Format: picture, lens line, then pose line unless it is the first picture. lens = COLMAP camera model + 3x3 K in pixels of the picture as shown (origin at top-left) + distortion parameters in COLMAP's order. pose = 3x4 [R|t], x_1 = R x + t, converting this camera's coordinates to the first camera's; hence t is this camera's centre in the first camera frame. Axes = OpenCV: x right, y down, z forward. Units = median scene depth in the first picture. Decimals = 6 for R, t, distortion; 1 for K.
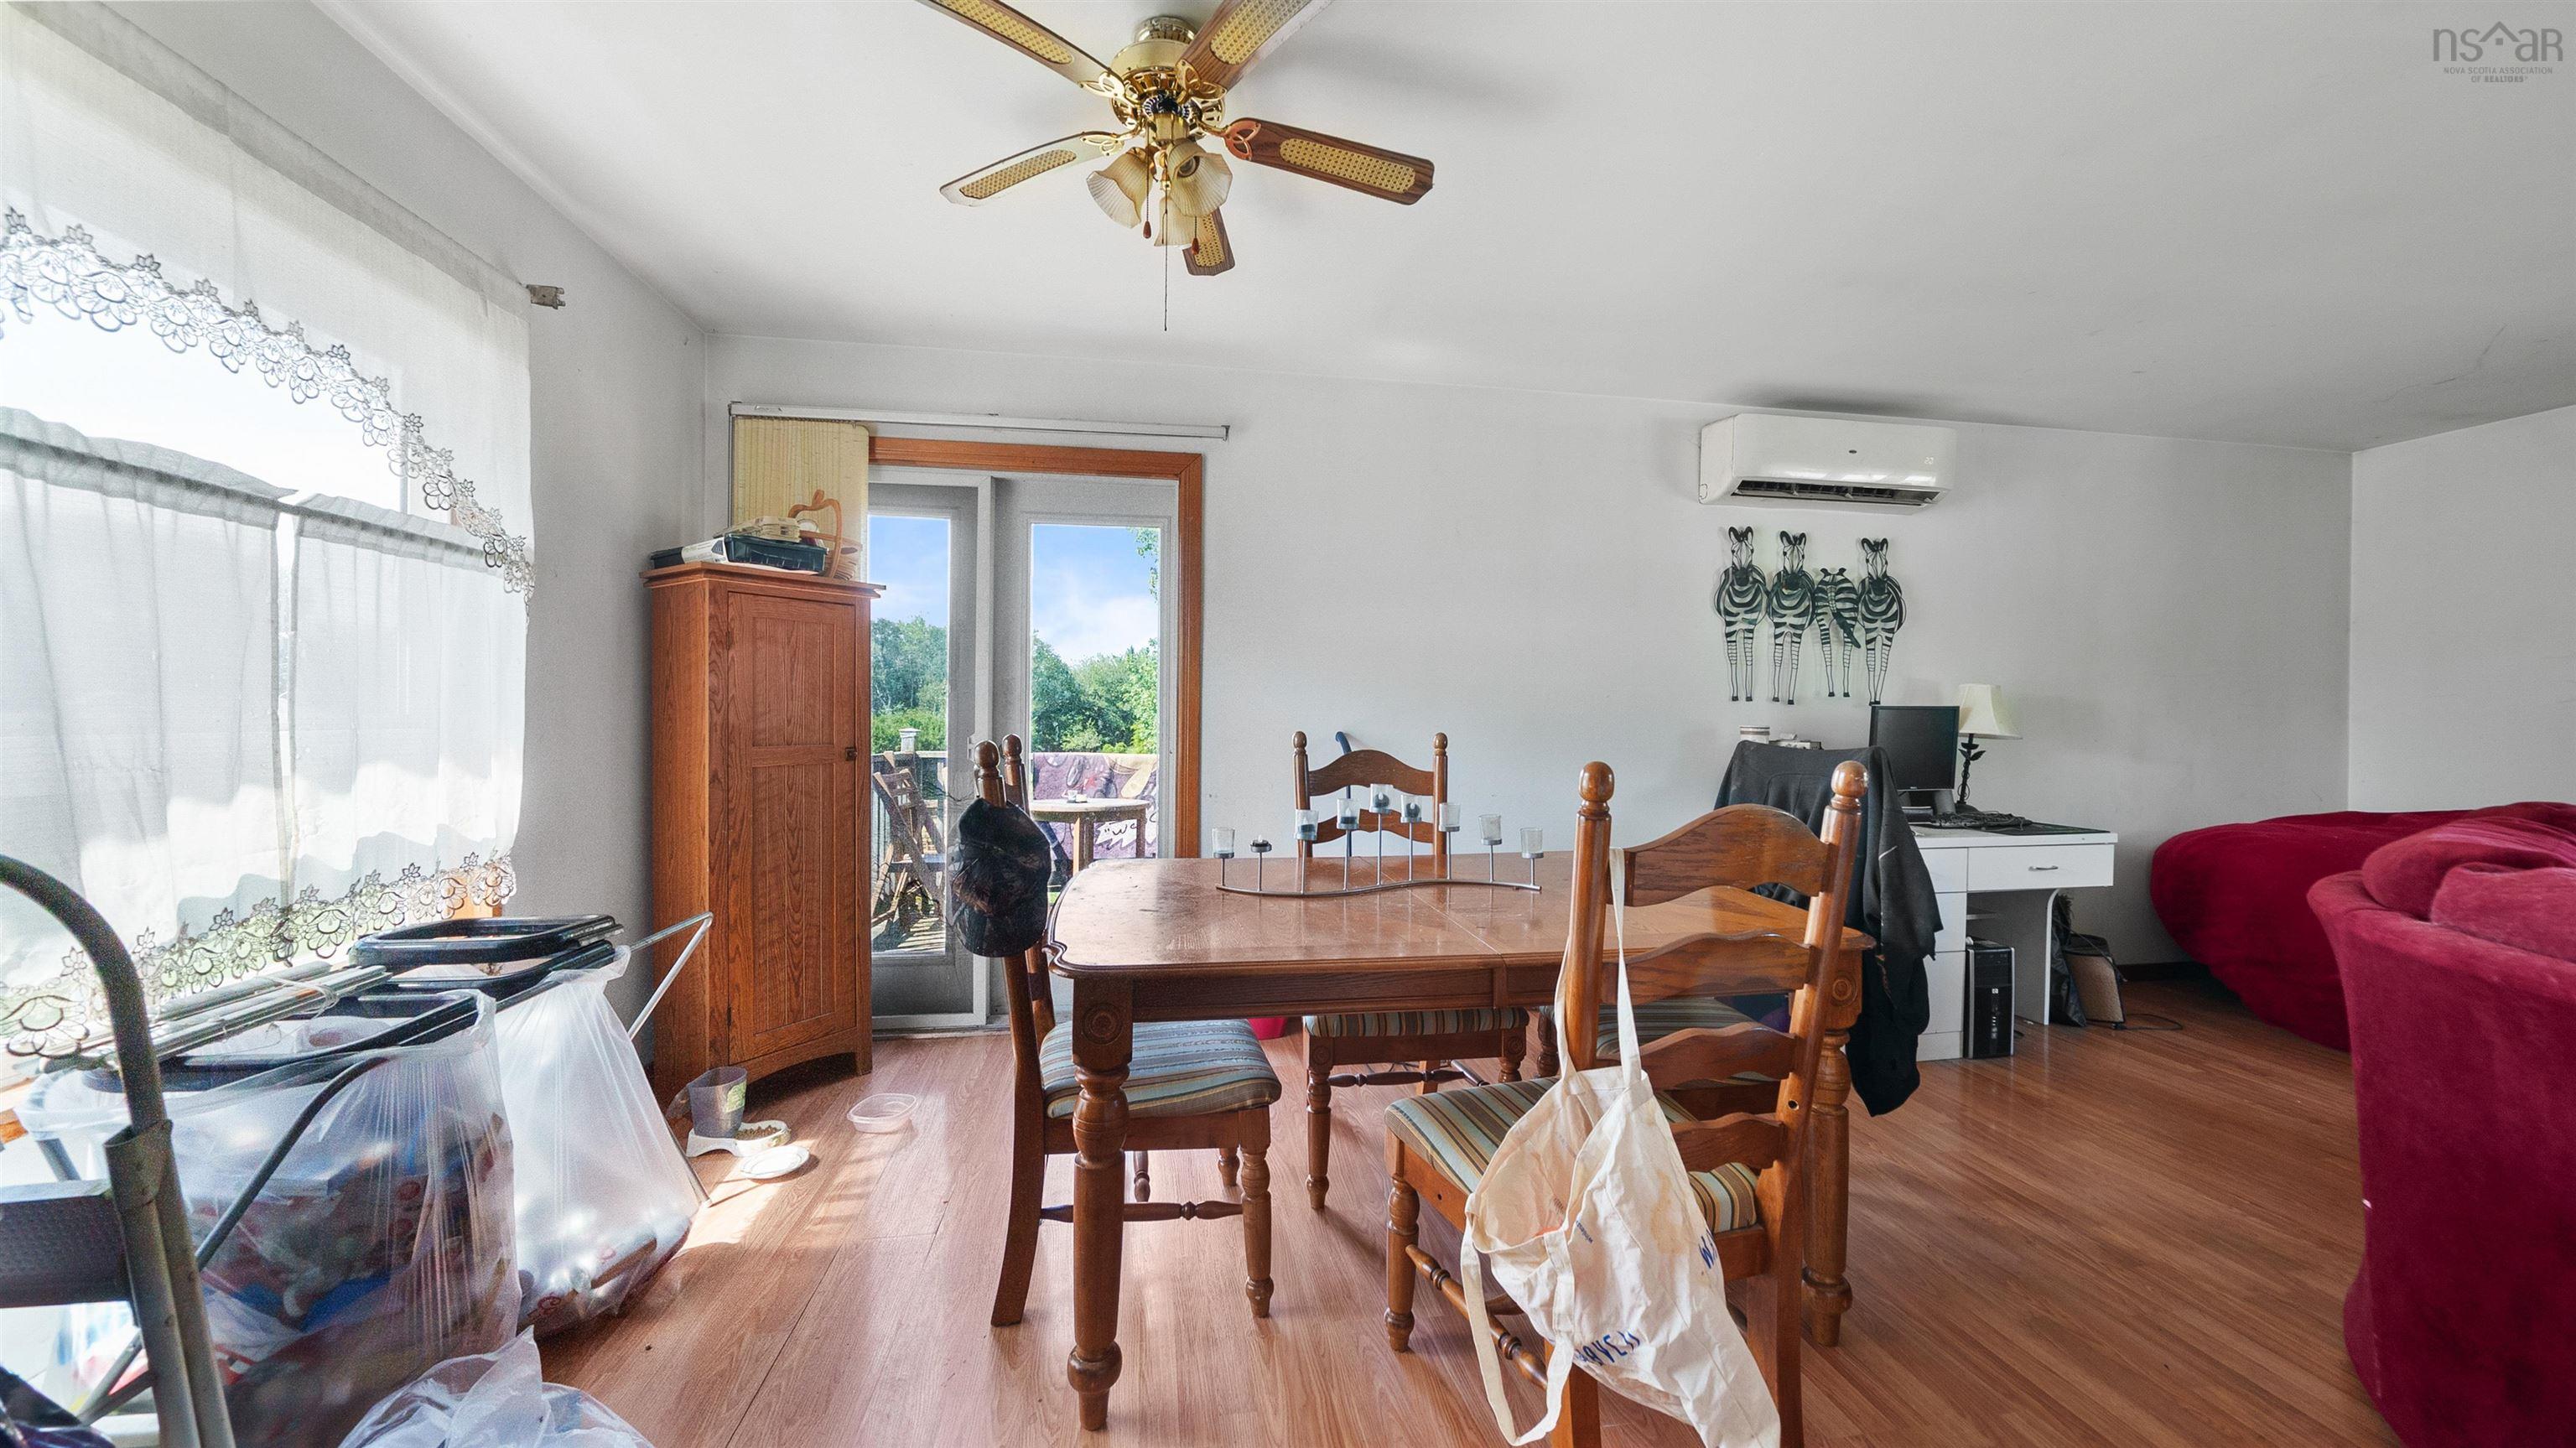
lens RADIAL K [[895.4, 0, 1294.9], [0, 895.4, 717.1], [0, 0, 1]] dist [-0.006826, 0.000377]
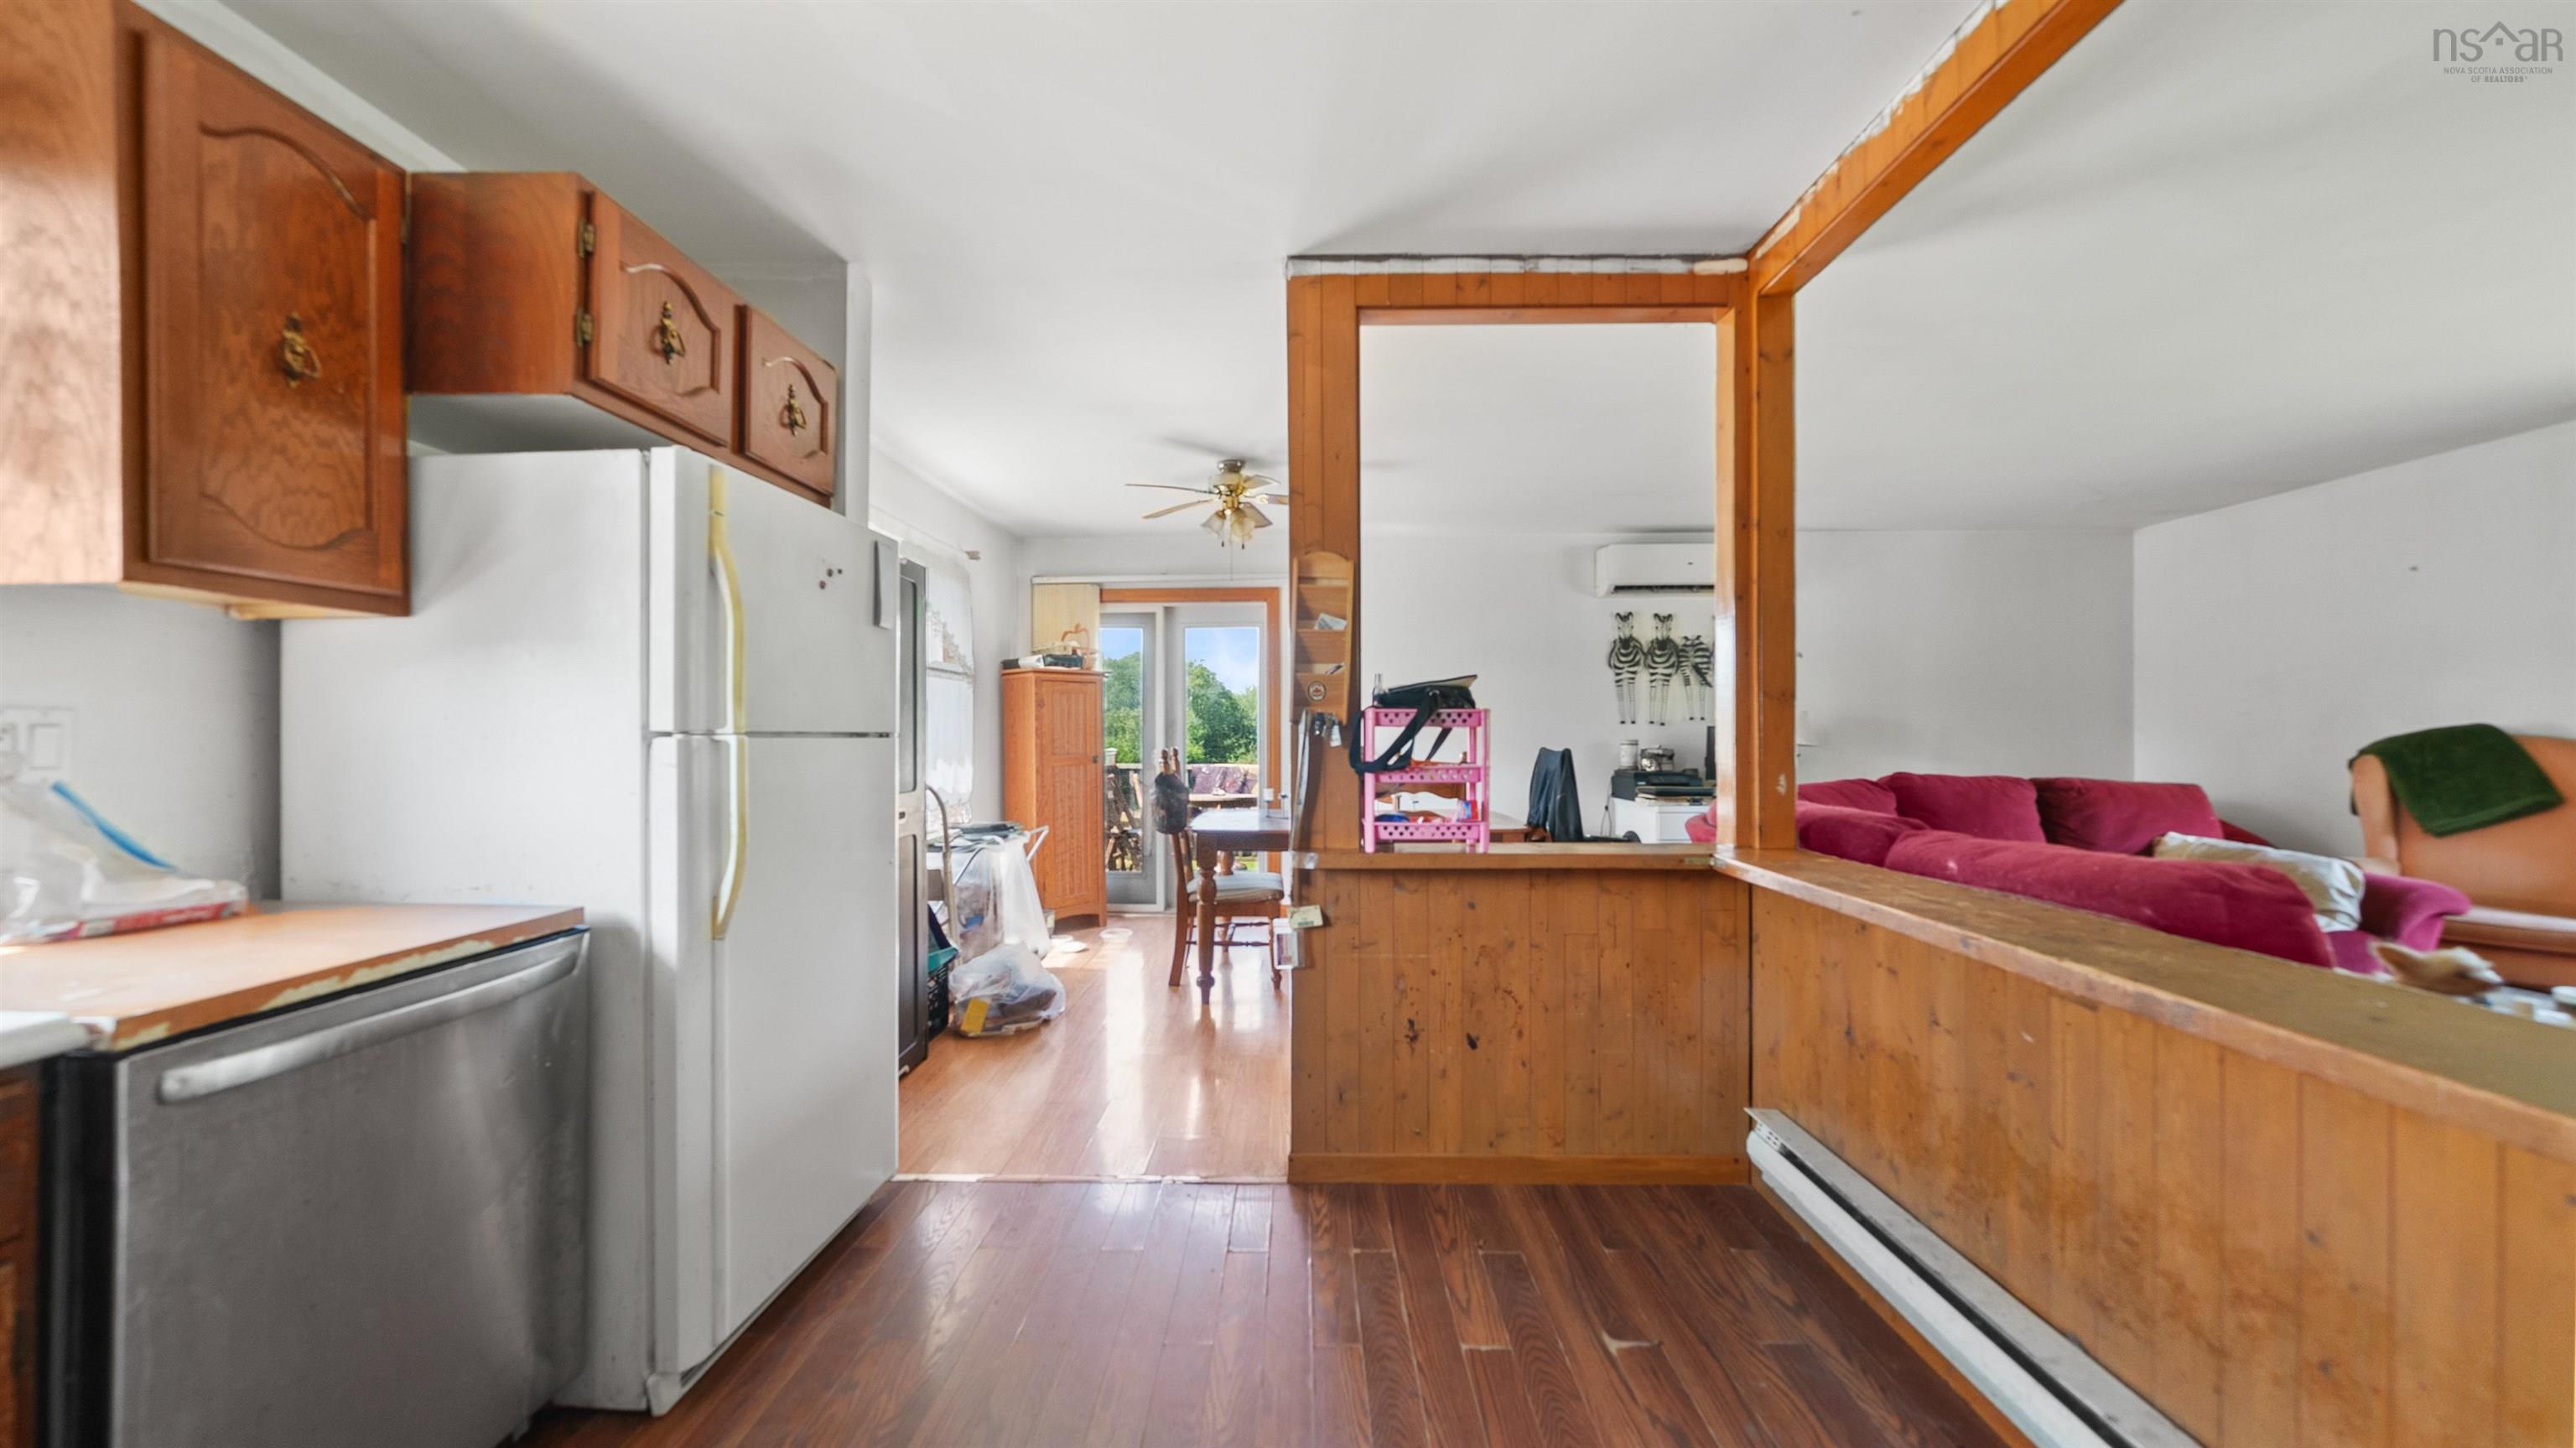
lens RADIAL K [[895.4, 0, 1309.3], [0, 895.4, 737.7], [0, 0, 1]] dist [-0.006826, 0.000377]
pose [[0.986165, -0.012235, -0.165312, 0.255052], [0.012140, 0.999925, -0.001588, 0.002472], [0.165319, -0.000441, 0.986240, -0.758199]]
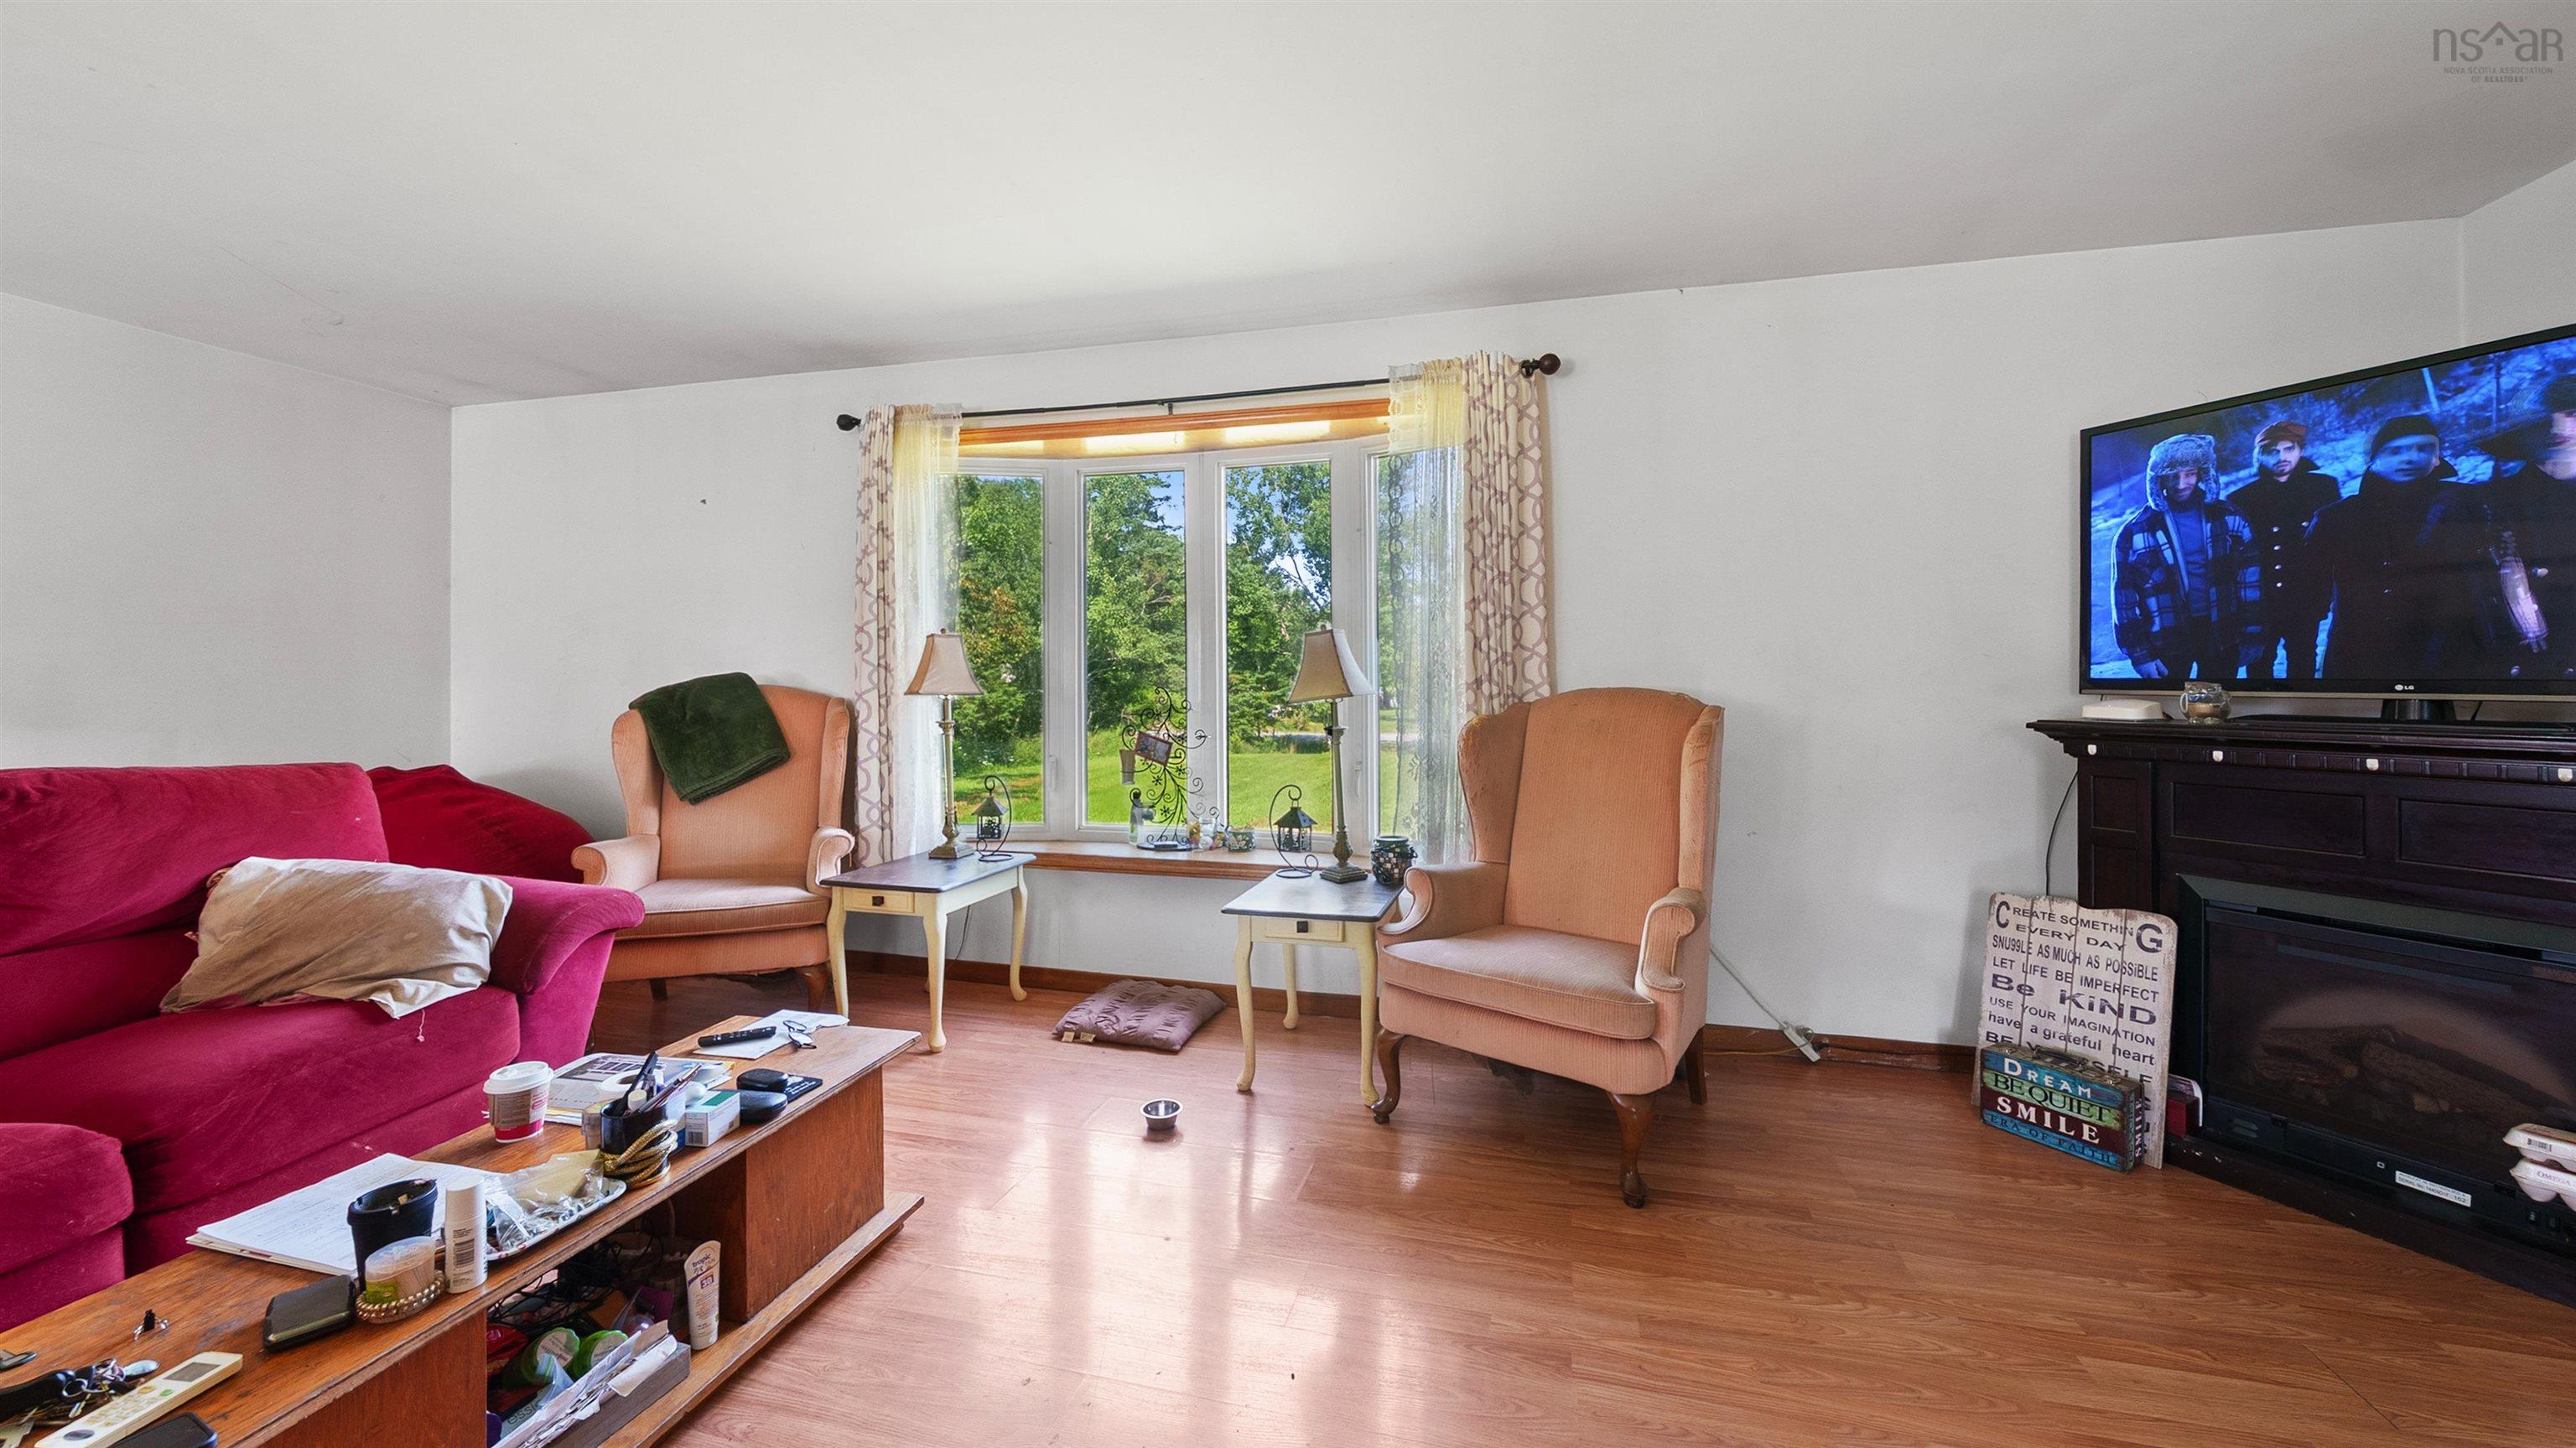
lens RADIAL K [[895.4, 0, 1294.0], [0, 895.4, 699.5], [0, 0, 1]] dist [-0.006826, 0.000377]
pose [[0.393545, -0.018798, 0.919113, 0.910577], [-0.000907, 0.999782, 0.020836, 0.008445], [-0.919305, -0.009033, 0.393443, -0.360990]]
